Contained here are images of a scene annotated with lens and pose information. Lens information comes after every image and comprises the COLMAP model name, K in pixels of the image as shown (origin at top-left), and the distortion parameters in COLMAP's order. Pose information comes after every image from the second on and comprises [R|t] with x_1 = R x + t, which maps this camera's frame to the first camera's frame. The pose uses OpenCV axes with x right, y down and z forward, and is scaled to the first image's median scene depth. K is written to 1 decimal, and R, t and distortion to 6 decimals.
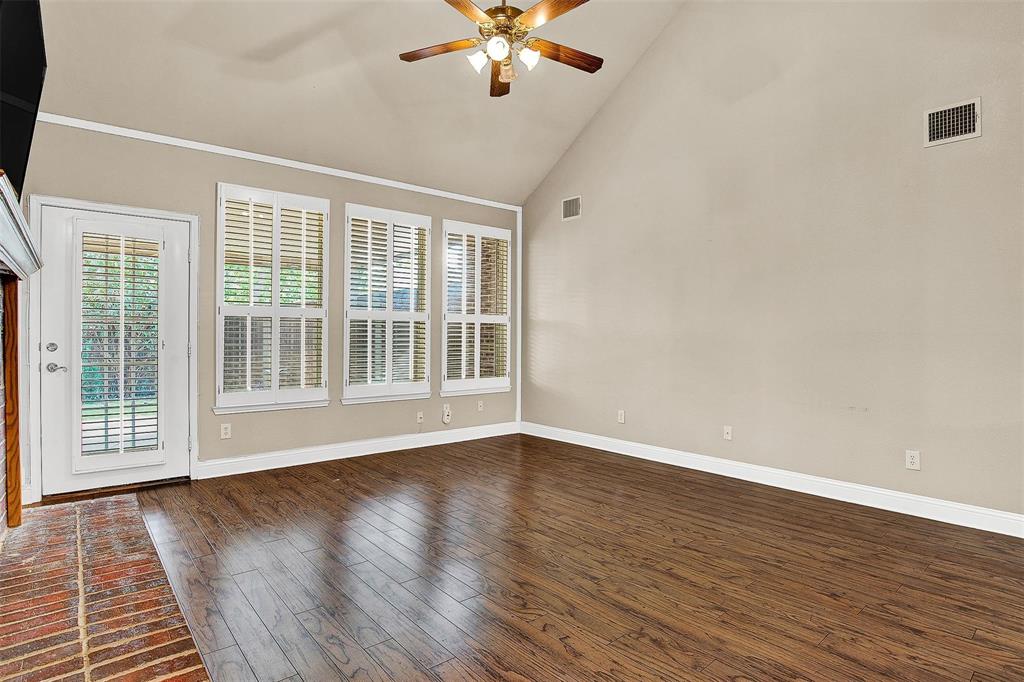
lens RADIAL K [[537.8, 0, 522.8], [0, 537.8, 331.2], [0, 0, 1]] dist [-0.074130, 0.027567]
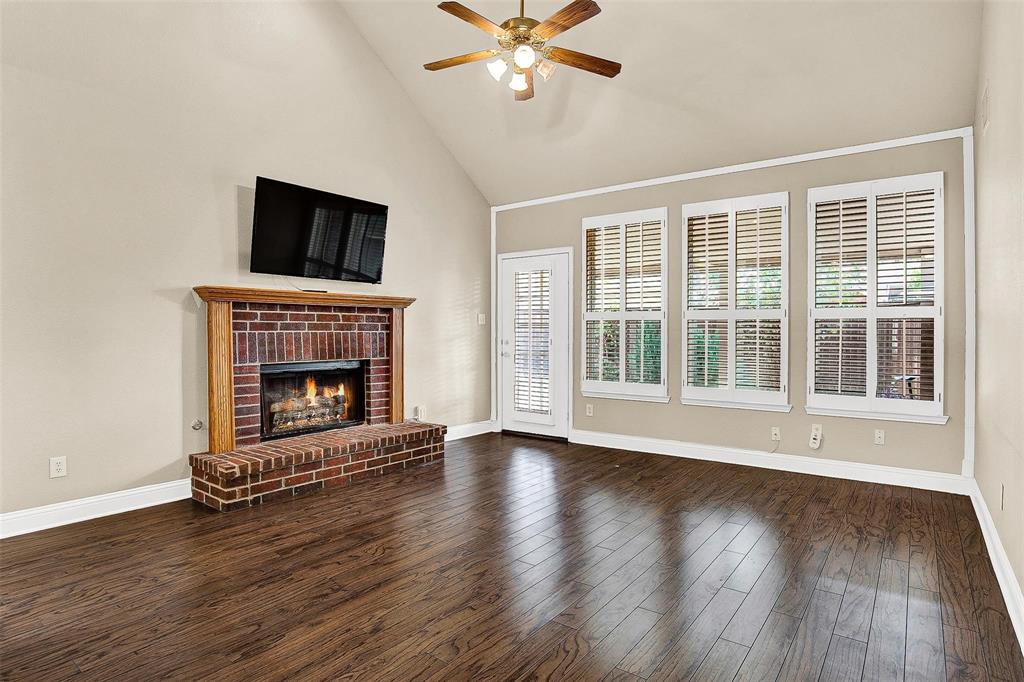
lens RADIAL K [[541.8, 0, 515.6], [0, 541.8, 345.9], [0, 0, 1]] dist [-0.097270, 0.045800]
pose [[0.209088, 0.016269, -0.977762, 0.689138], [0.002860, 0.999847, 0.017248, 0.009053], [0.977893, -0.006403, 0.209009, 0.548987]]
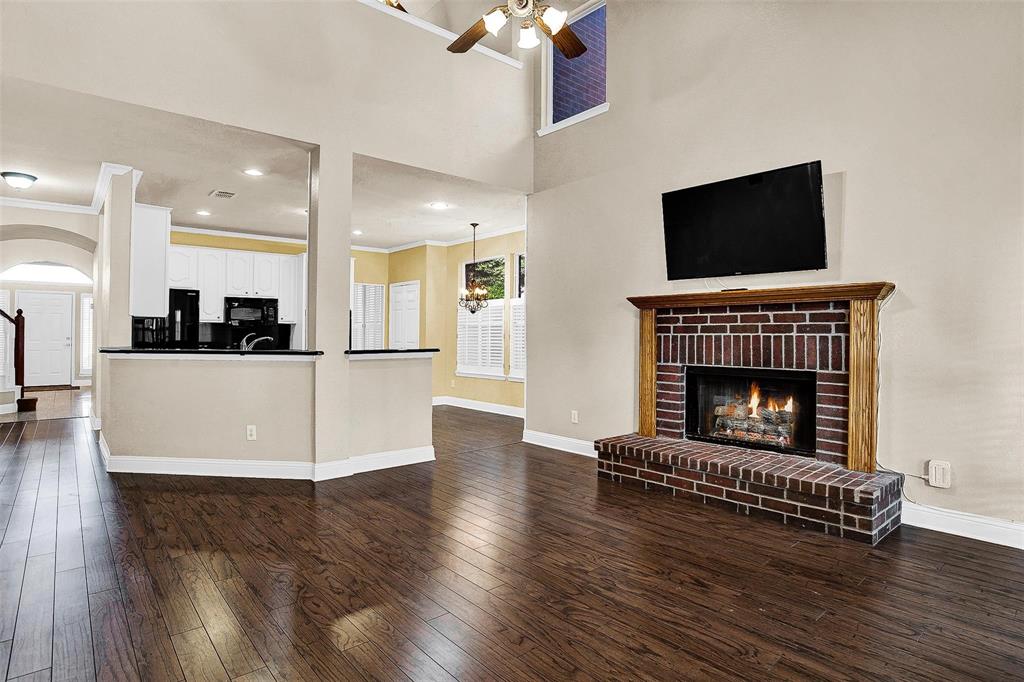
lens RADIAL K [[537.8, 0, 522.8], [0, 537.8, 331.2], [0, 0, 1]] dist [-0.074130, 0.027567]
pose [[-0.999922, -0.008655, -0.009011, -0.021653], [-0.008594, 0.999940, -0.006722, 0.002071], [0.009068, -0.006644, -0.999937, 1.314664]]
